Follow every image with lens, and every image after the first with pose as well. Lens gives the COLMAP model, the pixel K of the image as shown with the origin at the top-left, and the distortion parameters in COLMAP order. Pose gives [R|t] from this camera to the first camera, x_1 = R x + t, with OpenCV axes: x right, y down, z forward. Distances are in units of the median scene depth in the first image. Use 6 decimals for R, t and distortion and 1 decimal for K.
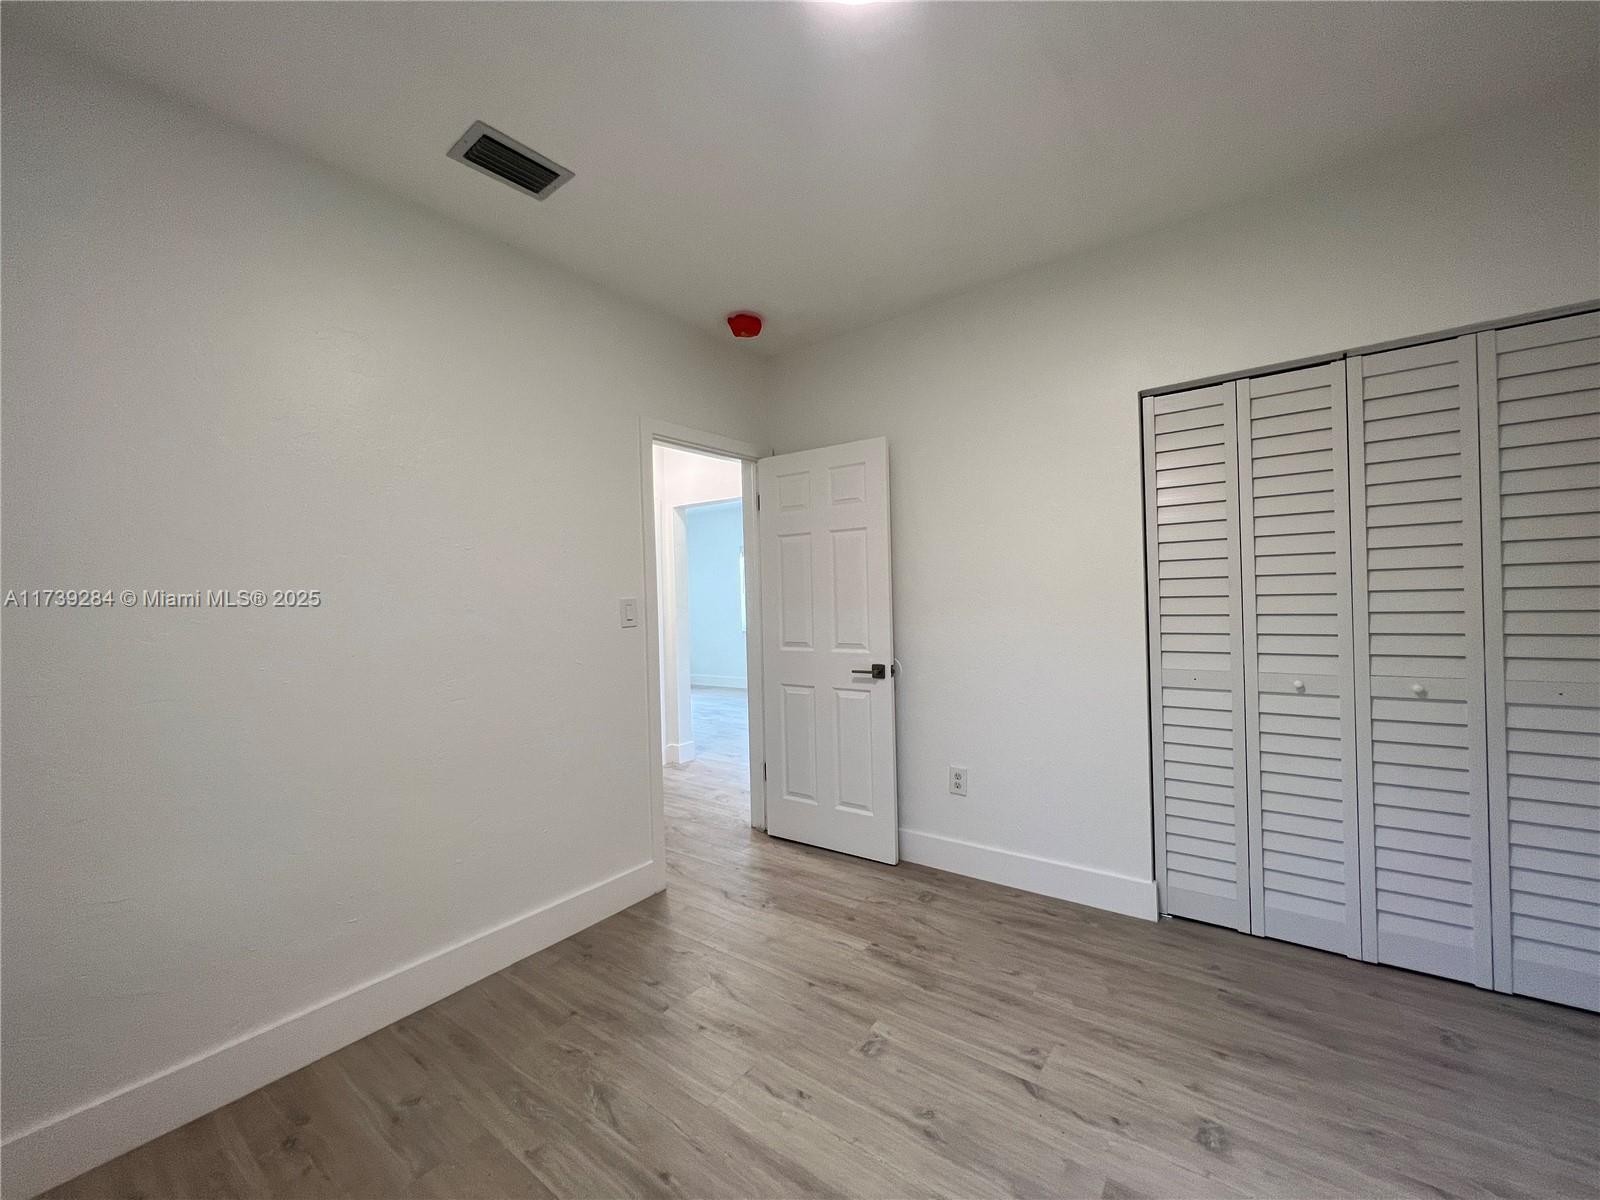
lens RADIAL K [[642.8, 0, 795.3], [0, 642.8, 599.1], [0, 0, 1]] dist [-0.001222, 0.000784]
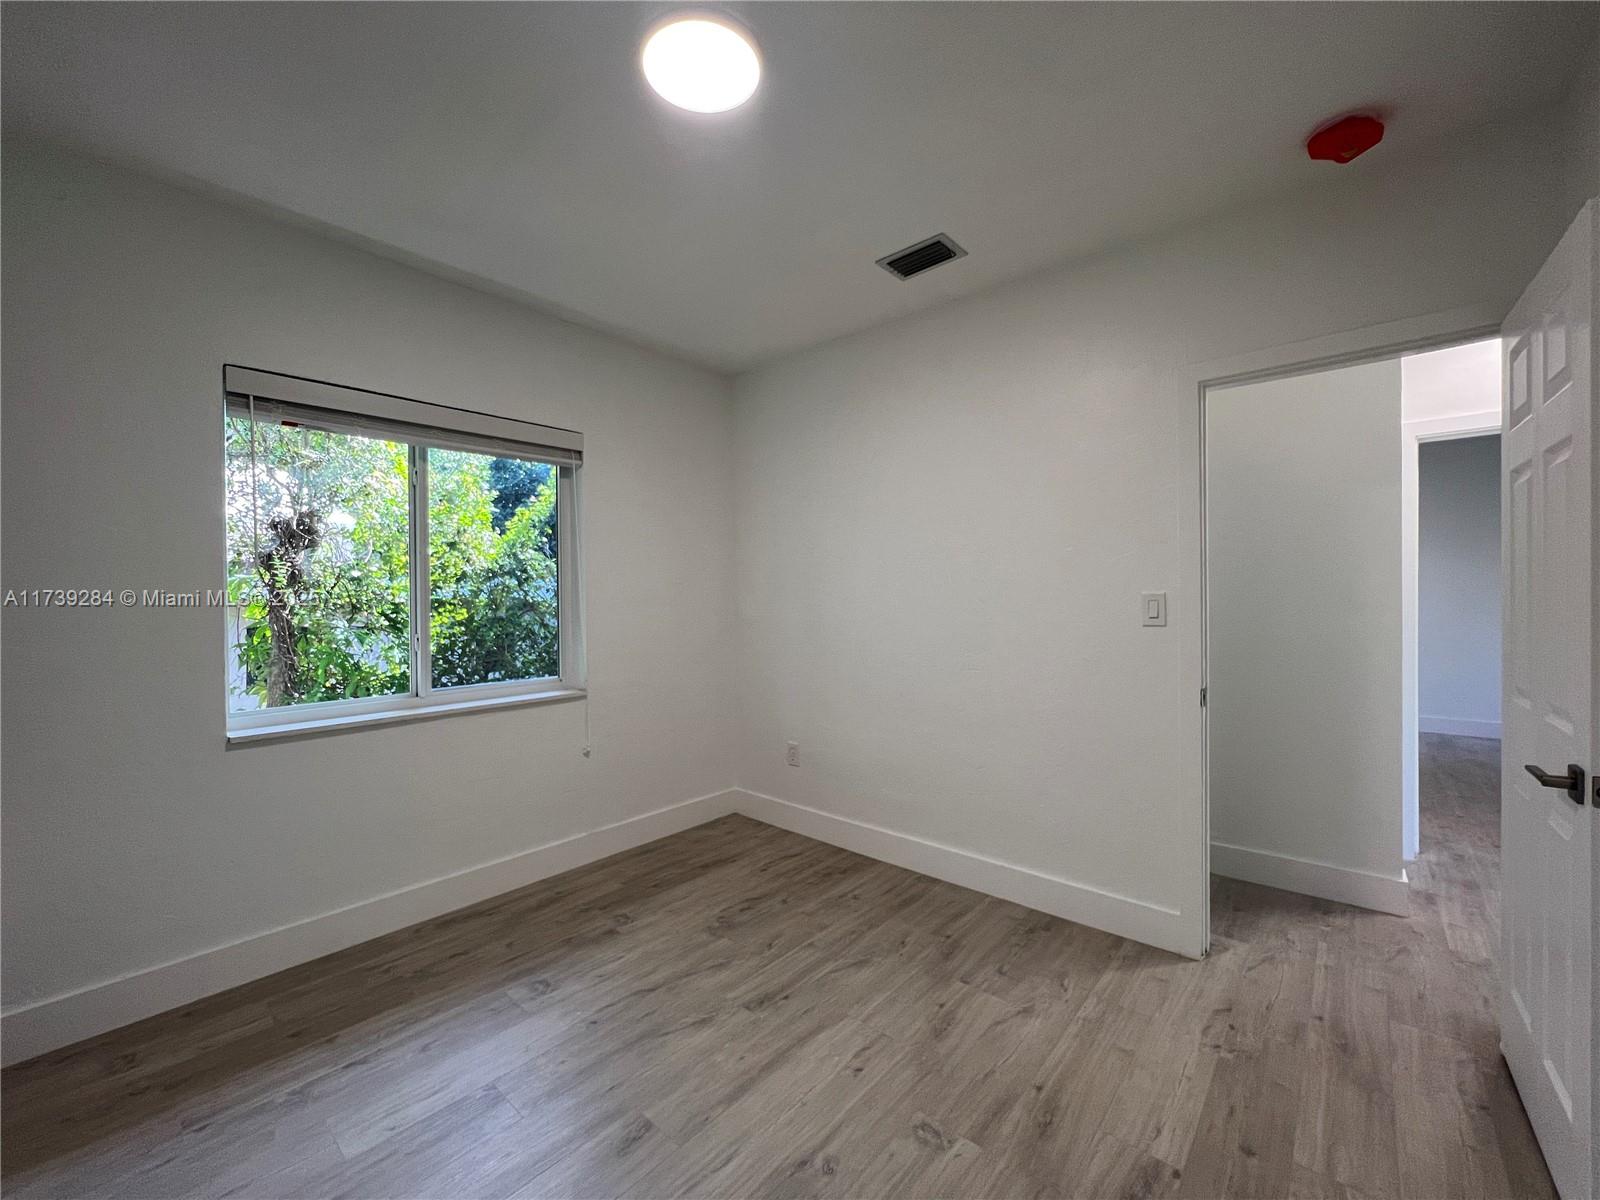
lens RADIAL K [[649.9, 0, 798.5], [0, 649.9, 599.6], [0, 0, 1]] dist [-0.002209, -0.000152]
pose [[-0.073348, 0.037067, -0.996617, 0.923129], [0.013043, 0.999259, 0.036205, -0.042526], [0.997221, -0.010343, -0.073777, 0.860413]]
